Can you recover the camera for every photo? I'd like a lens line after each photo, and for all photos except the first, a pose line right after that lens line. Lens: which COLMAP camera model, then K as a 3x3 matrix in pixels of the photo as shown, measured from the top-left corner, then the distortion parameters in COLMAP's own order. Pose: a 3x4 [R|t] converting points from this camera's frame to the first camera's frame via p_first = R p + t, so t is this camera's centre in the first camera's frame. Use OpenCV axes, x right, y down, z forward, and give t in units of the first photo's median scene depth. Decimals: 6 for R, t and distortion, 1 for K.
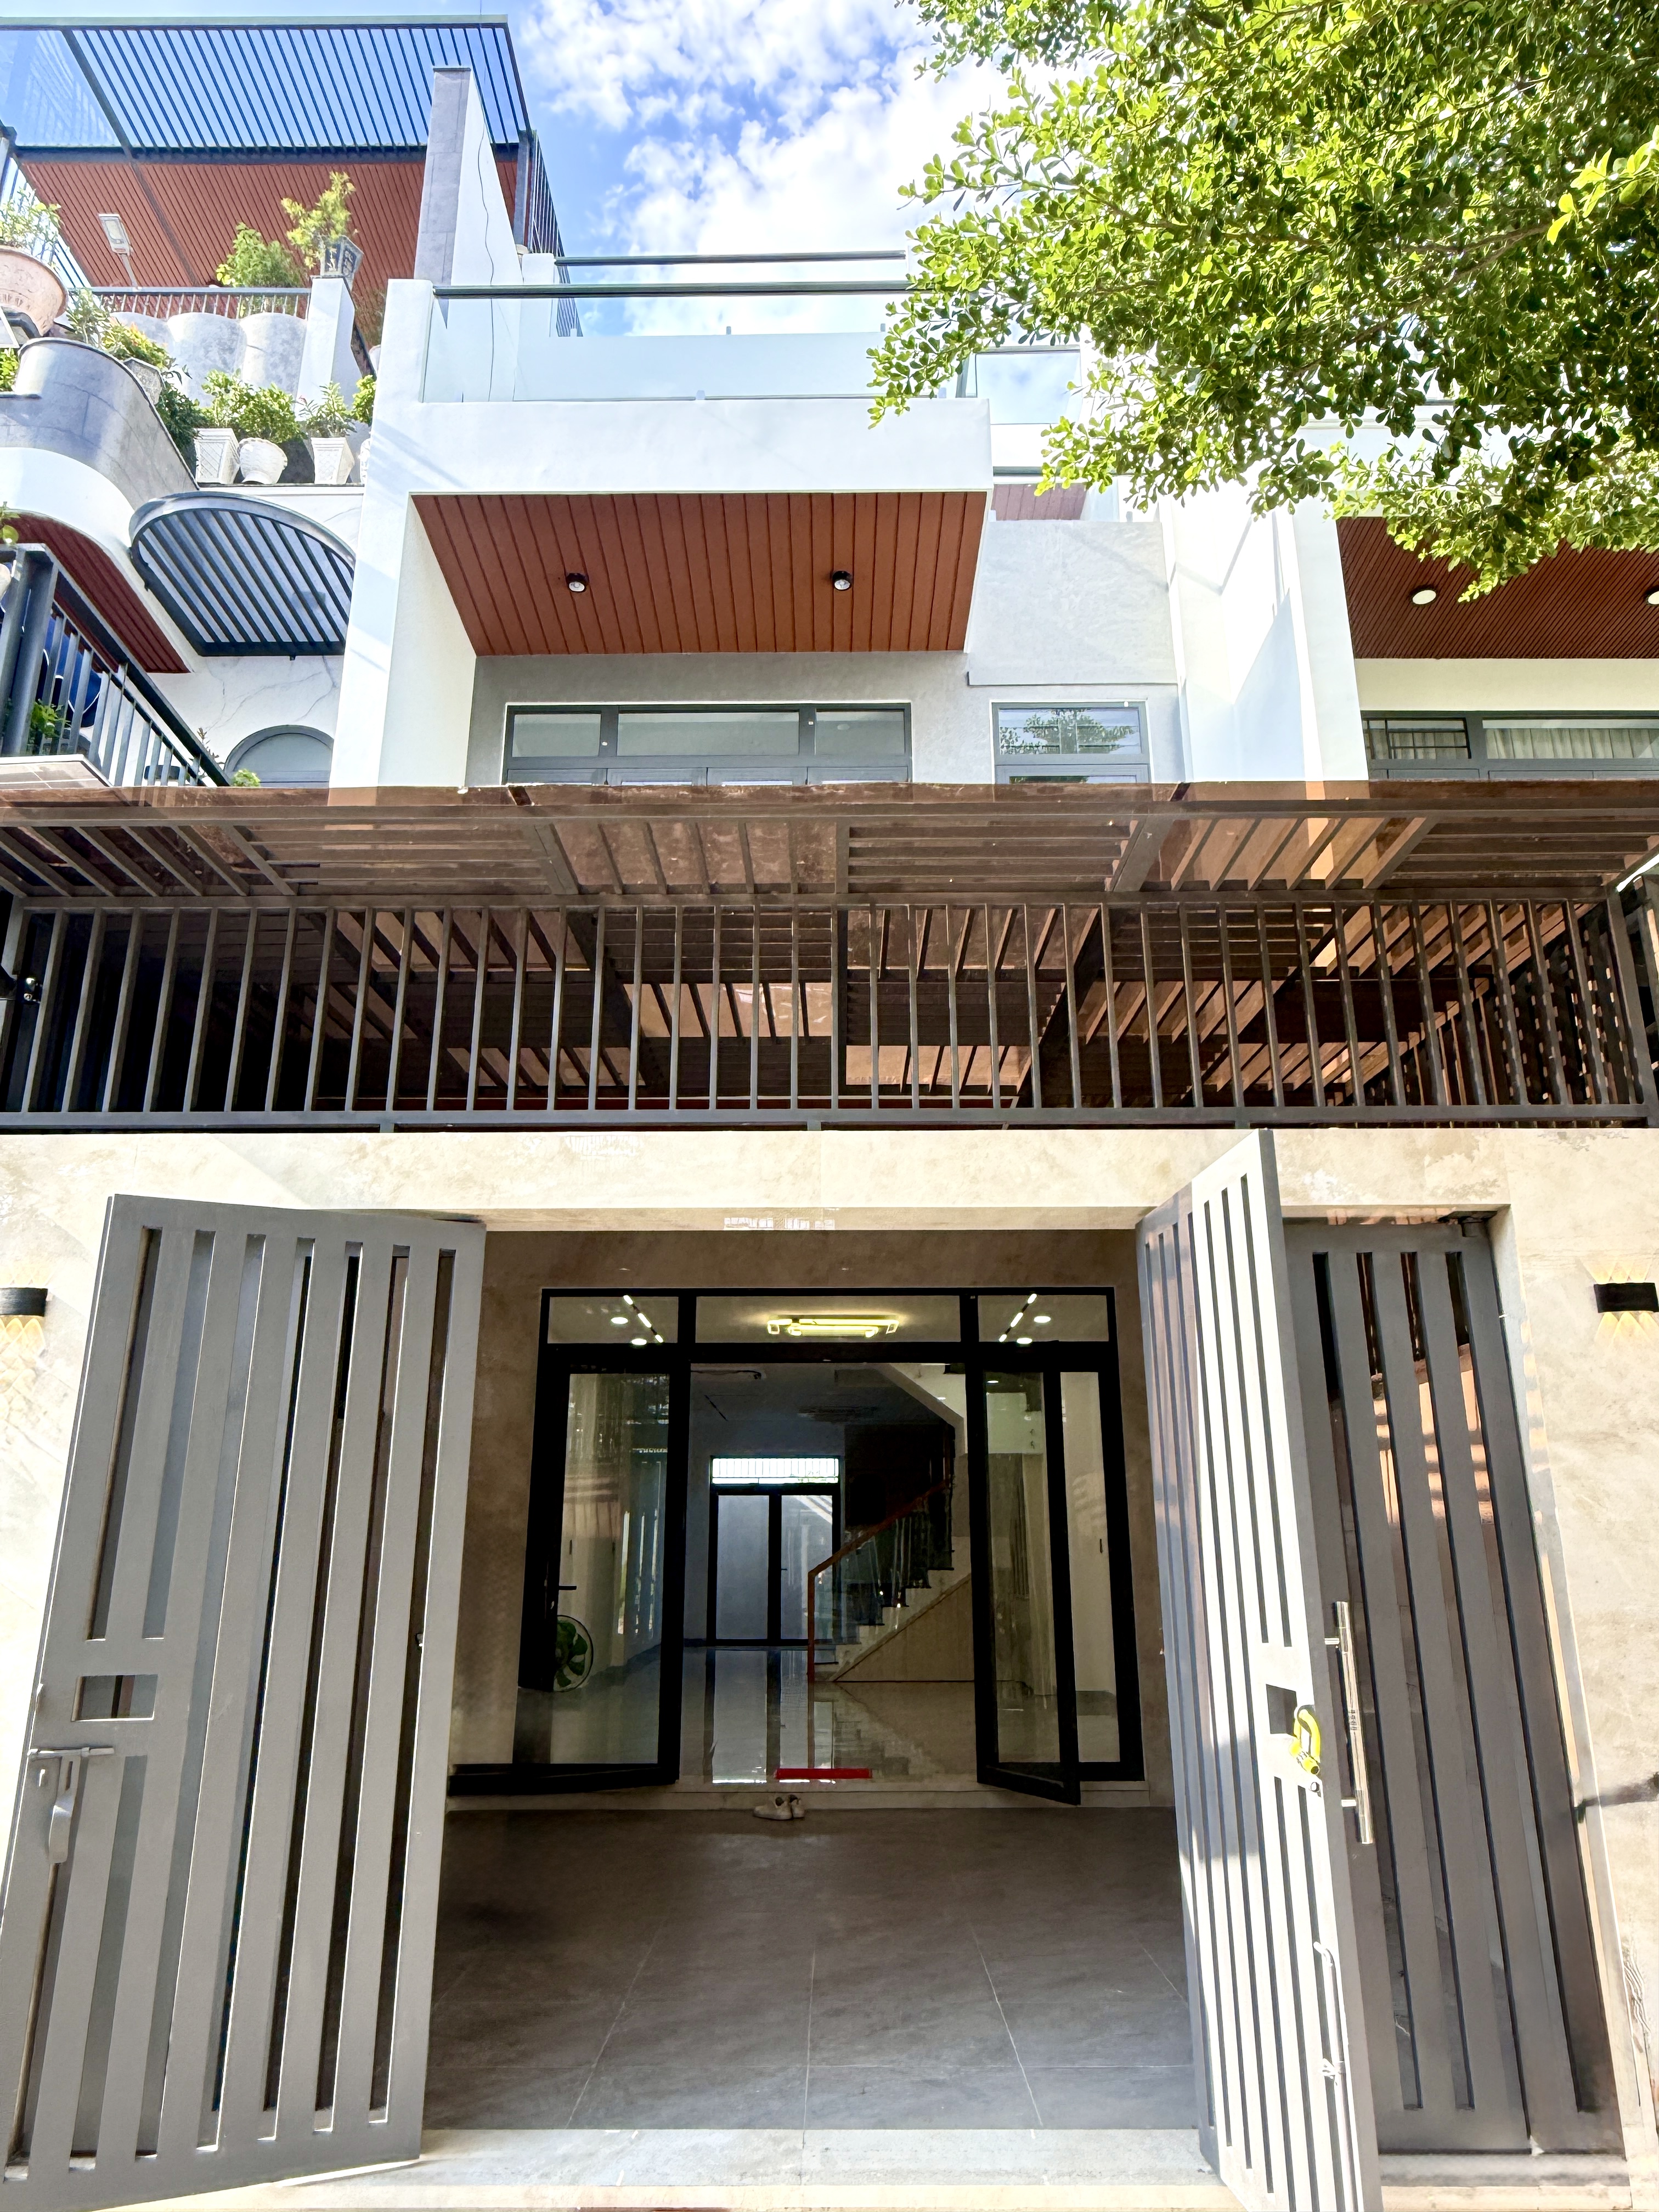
lens RADIAL K [[1439.7, 0, 833.9], [0, 1439.7, 1095.9], [0, 0, 1]] dist [-0.000967, -0.000876]
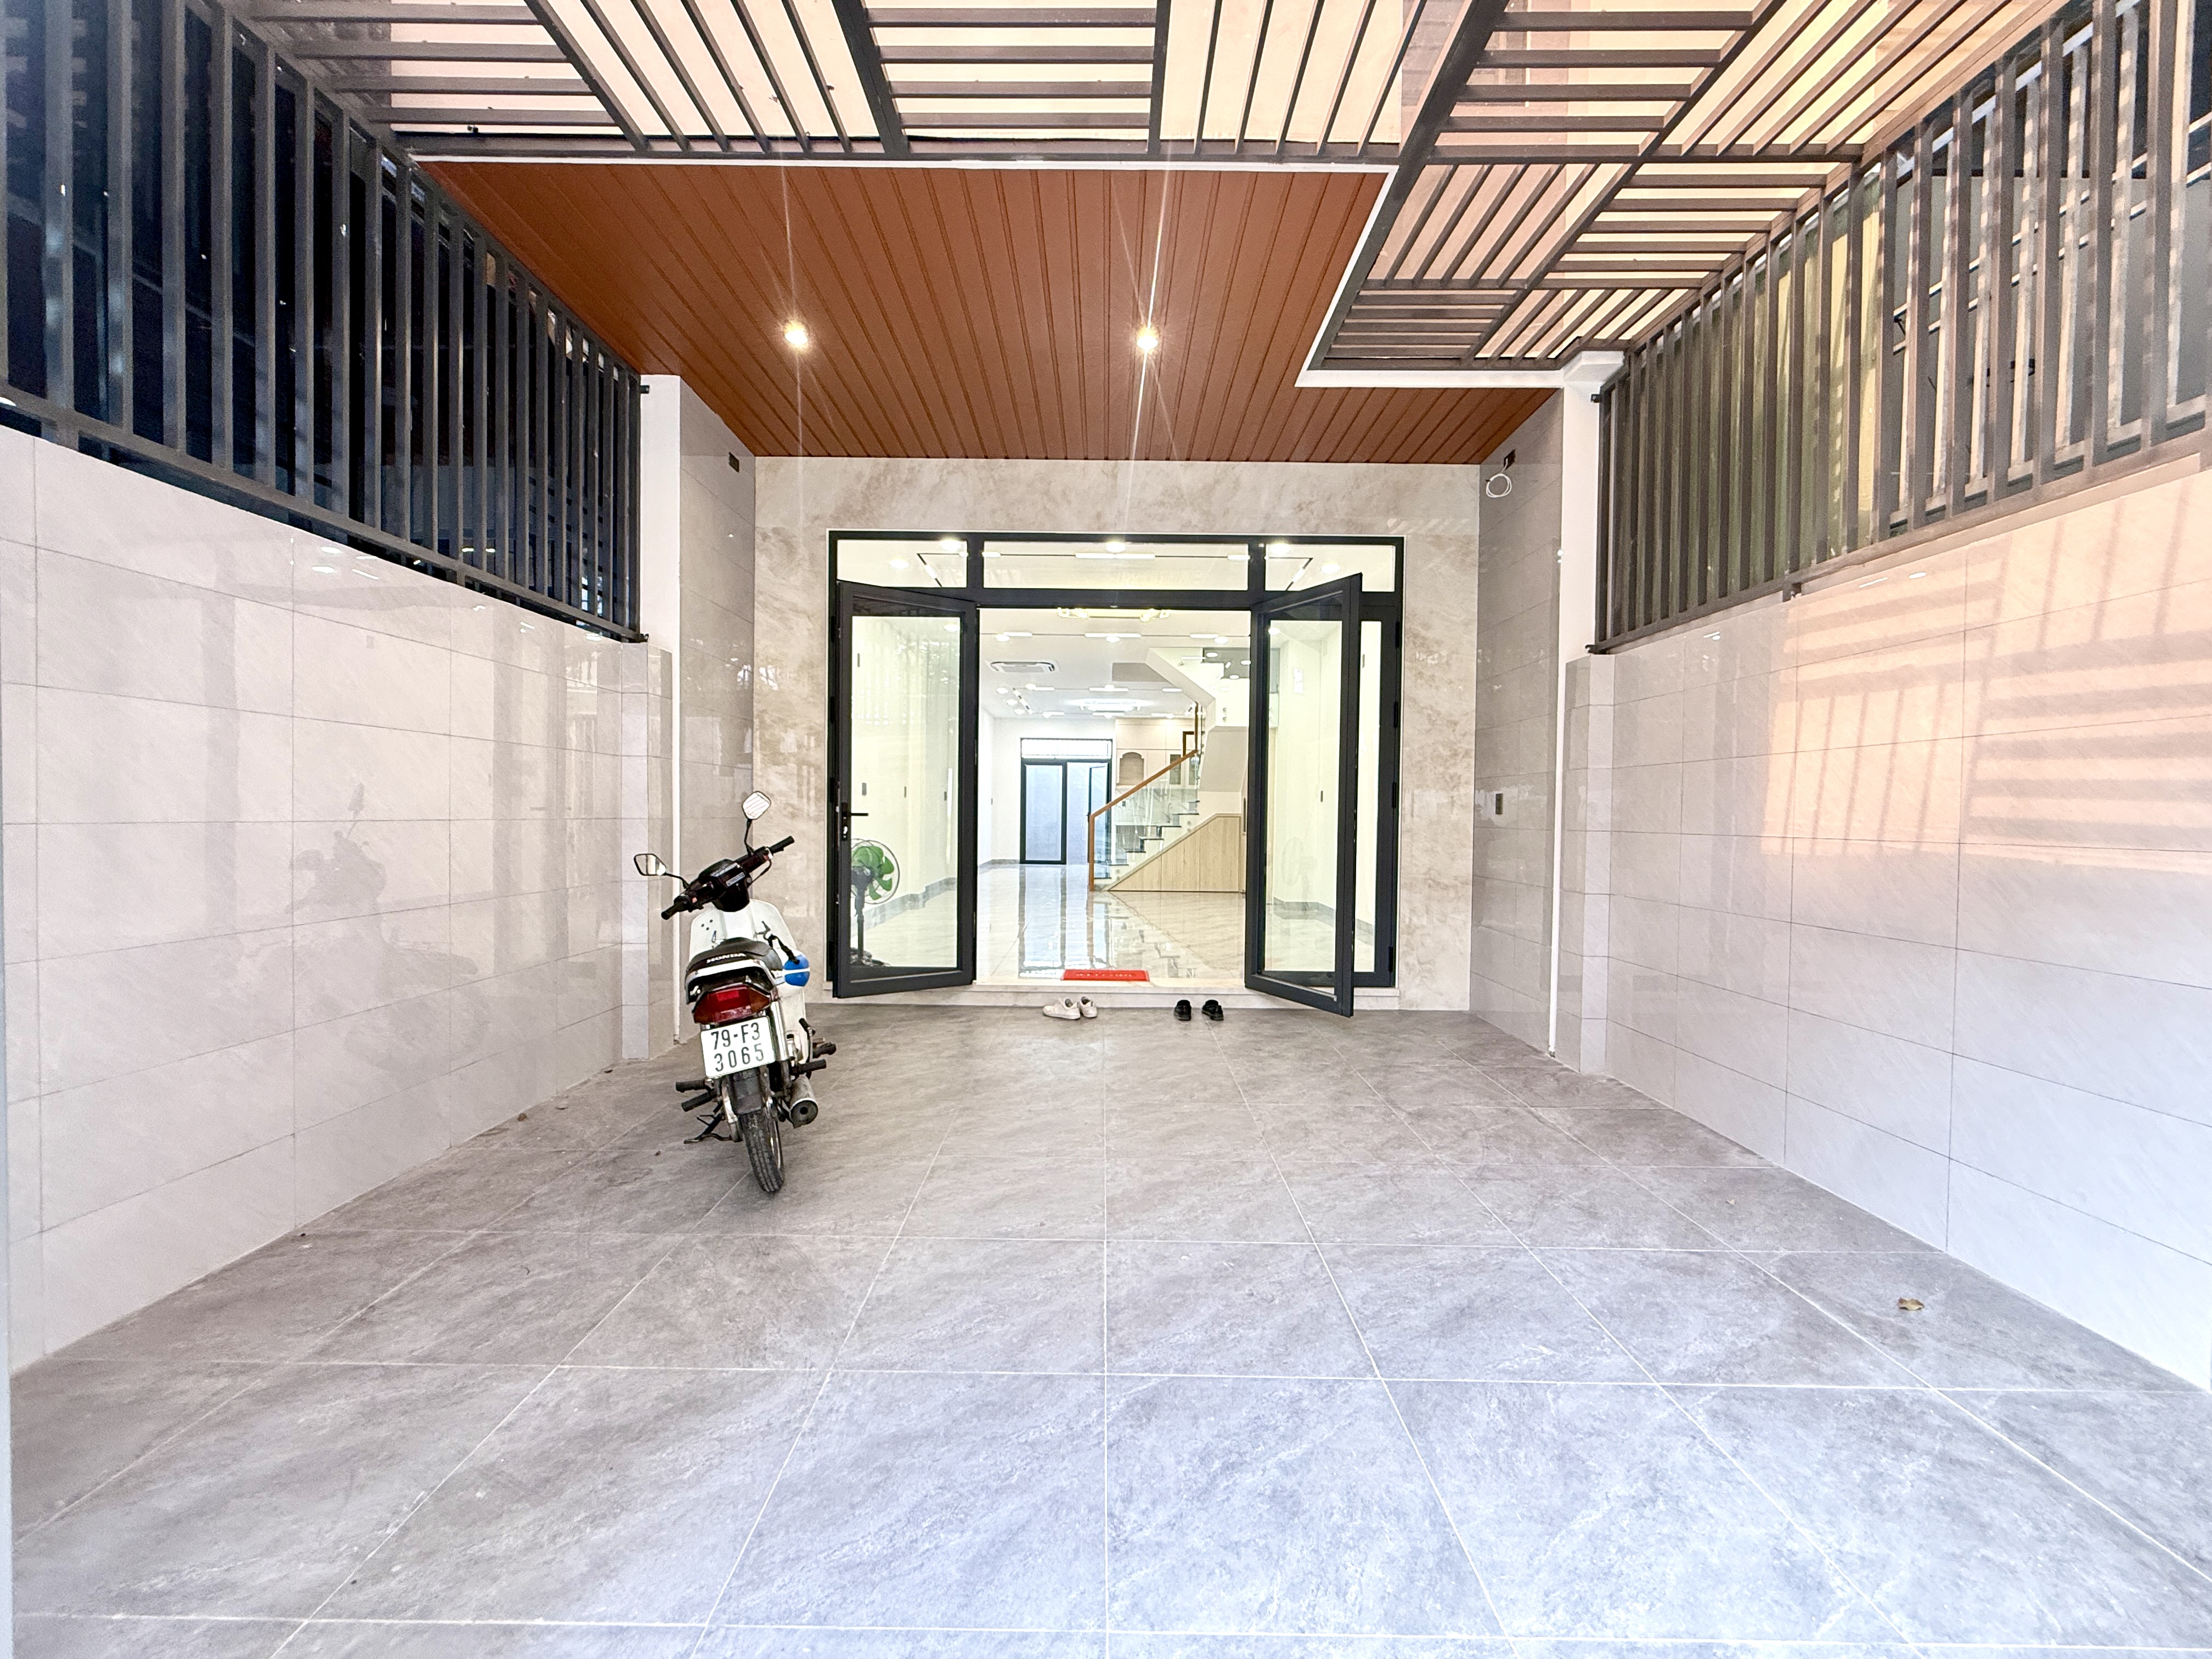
lens RADIAL K [[879.7, 0, 1098.1], [0, 879.7, 829.8], [0, 0, 1]] dist [-0.001495, 0.000464]
pose [[0.999898, 0.013436, -0.004812, -0.011121], [-0.011175, 0.946805, 0.321613, 0.133270], [0.008877, -0.321526, 0.946859, 0.362874]]
